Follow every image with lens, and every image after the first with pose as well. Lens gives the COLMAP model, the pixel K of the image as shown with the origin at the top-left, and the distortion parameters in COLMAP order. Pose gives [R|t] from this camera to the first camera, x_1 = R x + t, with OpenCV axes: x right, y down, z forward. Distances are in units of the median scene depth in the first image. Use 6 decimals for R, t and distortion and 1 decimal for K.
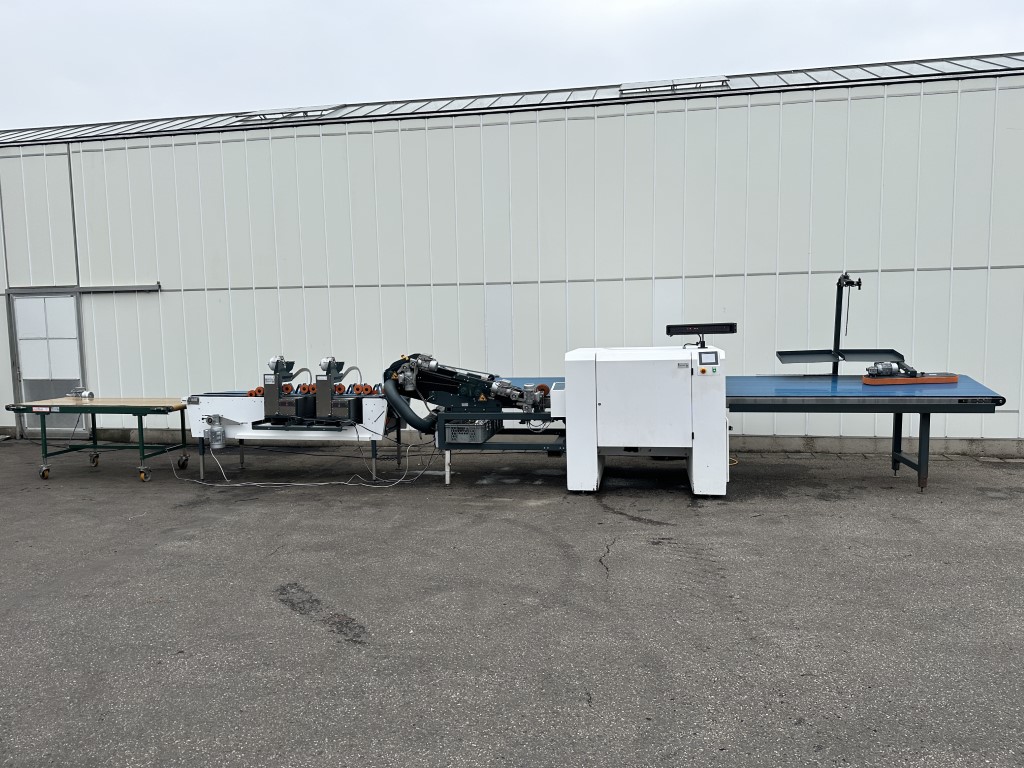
lens RADIAL K [[717.2, 0, 512.0], [0, 717.2, 384.0], [0, 0, 1]] dist [0.087966, -0.146317]
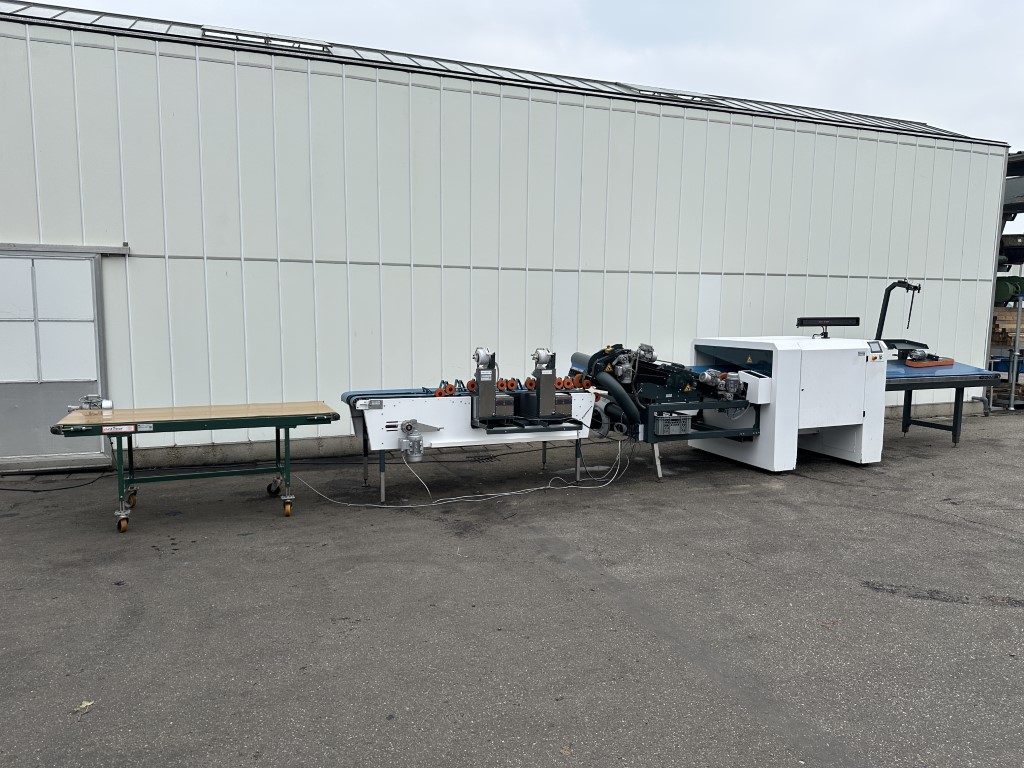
lens RADIAL K [[753.9, 0, 513.5], [0, 753.9, 360.9], [0, 0, 1]] dist [0.091624, -0.124452]
pose [[0.843349, -0.017545, 0.537080, -0.794452], [0.017377, 0.999835, 0.005376, -0.027907], [-0.537085, 0.004799, 0.843514, 0.228421]]
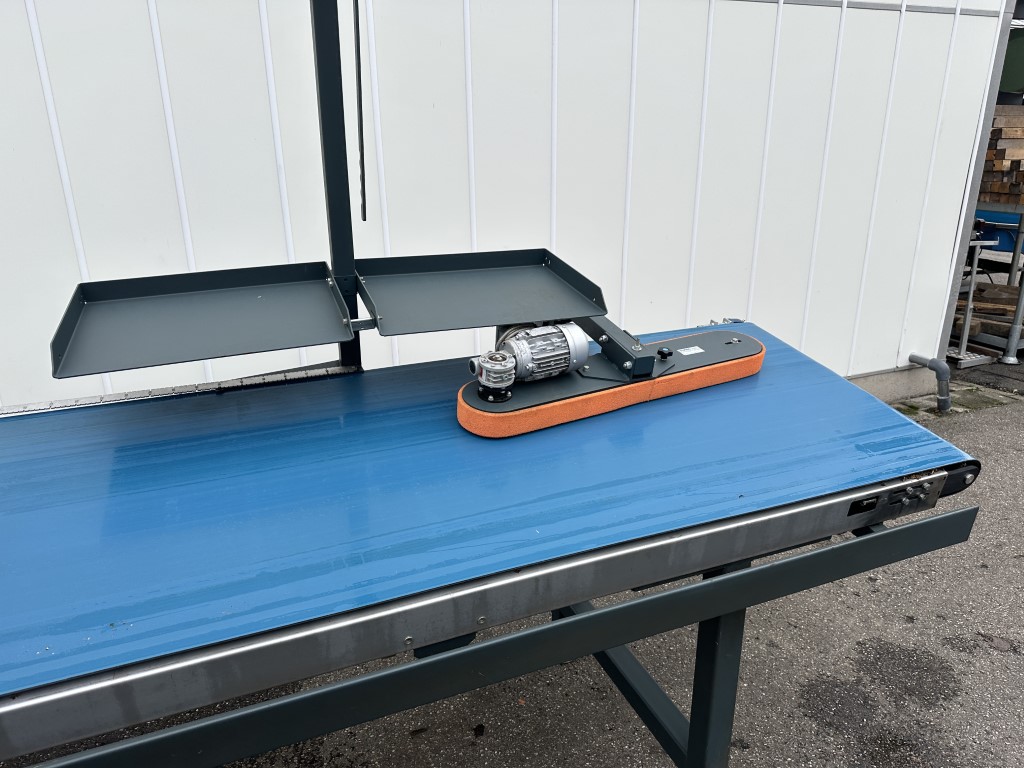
lens RADIAL K [[810.3, 0, 493.6], [0, 810.3, 381.3], [0, 0, 1]] dist [-0.000749, -0.079565]
pose [[0.834405, -0.167151, 0.525194, 0.351507], [0.037230, 0.967820, 0.248876, -0.075066], [-0.549893, -0.188110, 0.813777, 0.770463]]
